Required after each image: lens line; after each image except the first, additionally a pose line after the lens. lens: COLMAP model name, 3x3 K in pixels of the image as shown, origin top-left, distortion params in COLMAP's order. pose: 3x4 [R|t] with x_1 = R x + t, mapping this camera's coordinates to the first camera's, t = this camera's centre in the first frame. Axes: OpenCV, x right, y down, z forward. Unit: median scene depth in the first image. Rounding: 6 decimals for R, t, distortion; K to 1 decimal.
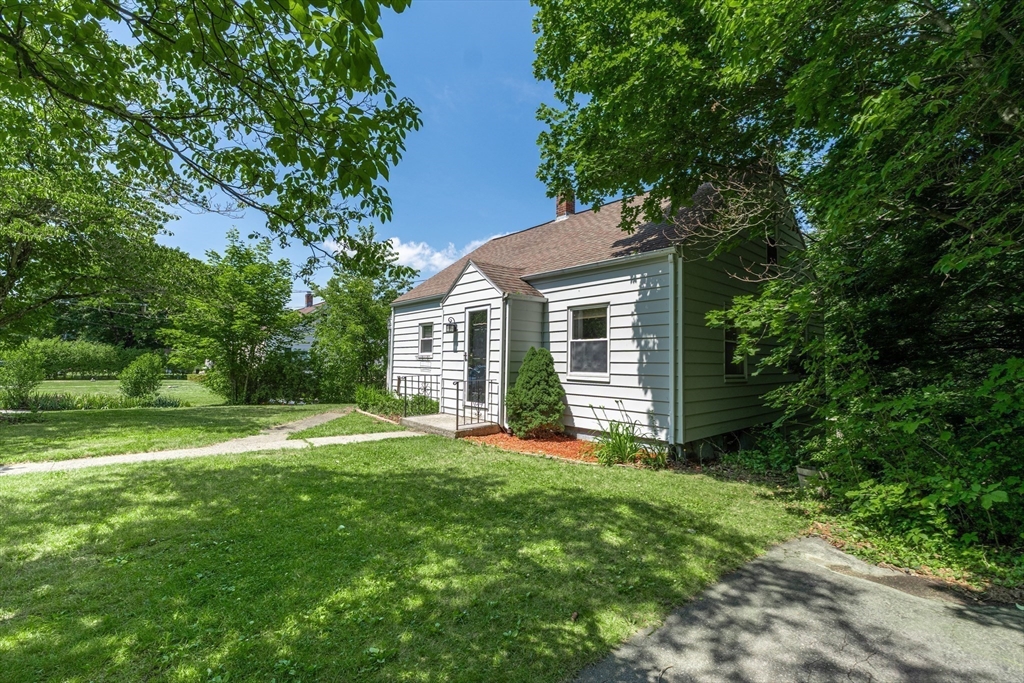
lens RADIAL K [[429.9, 0, 518.4], [0, 429.9, 342.4], [0, 0, 1]] dist [-0.000413, -0.000248]
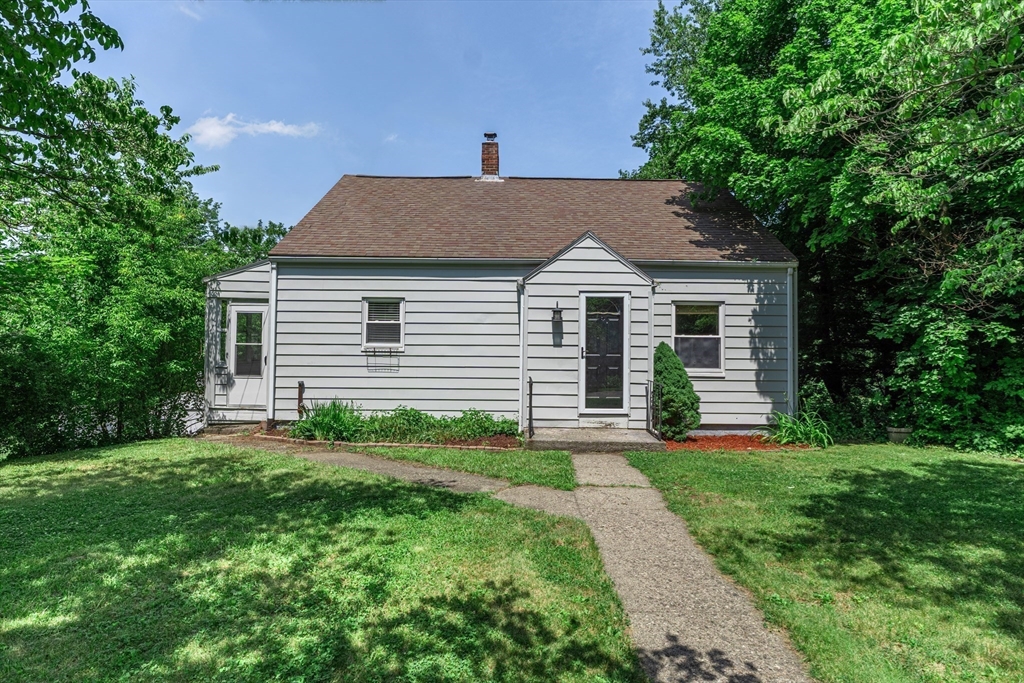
lens RADIAL K [[525.9, 0, 512.0], [0, 525.9, 341.5], [0, 0, 1]] dist [0.000126, 0.000070]
pose [[0.666913, 0.005492, 0.745115, -0.948699], [-0.035567, 0.999068, 0.024471, -0.007286], [-0.744286, -0.042822, 0.666487, 0.454517]]
